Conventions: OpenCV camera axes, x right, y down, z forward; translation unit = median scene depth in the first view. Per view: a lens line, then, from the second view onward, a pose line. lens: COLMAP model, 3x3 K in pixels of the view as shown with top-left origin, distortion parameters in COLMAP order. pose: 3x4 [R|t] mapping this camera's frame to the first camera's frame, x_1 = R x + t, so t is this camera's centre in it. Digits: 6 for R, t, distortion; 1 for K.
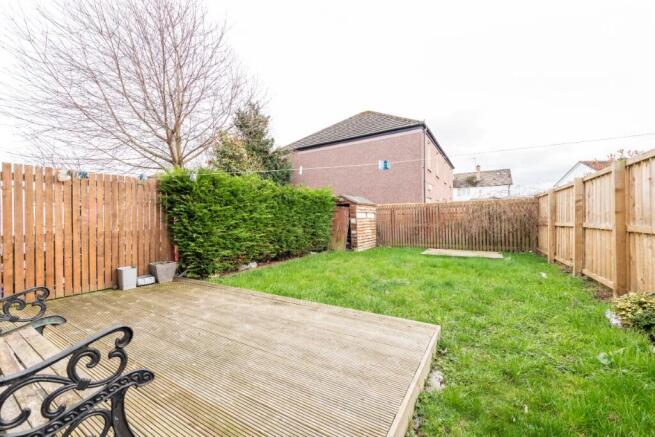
lens RADIAL K [[258.0, 0, 326.6], [0, 258.0, 219.8], [0, 0, 1]] dist [0.000718, -0.000434]
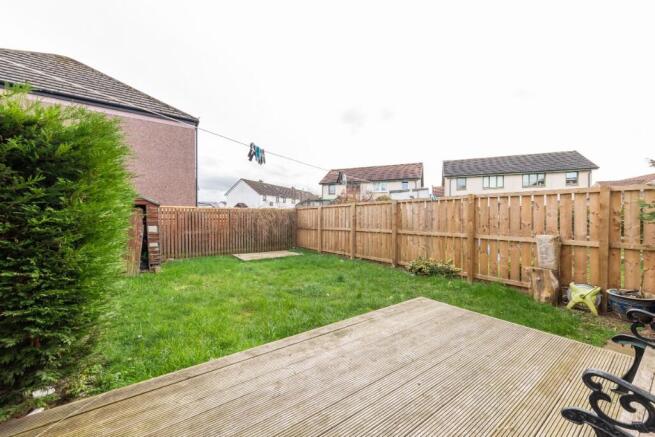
lens RADIAL K [[258.0, 0, 326.6], [0, 258.0, 219.8], [0, 0, 1]] dist [0.000718, -0.000434]
pose [[0.382783, 0.005481, 0.923822, -0.958417], [-0.002842, 0.999985, -0.004755, -0.051116], [-0.923834, -0.000805, 0.382793, 0.676618]]
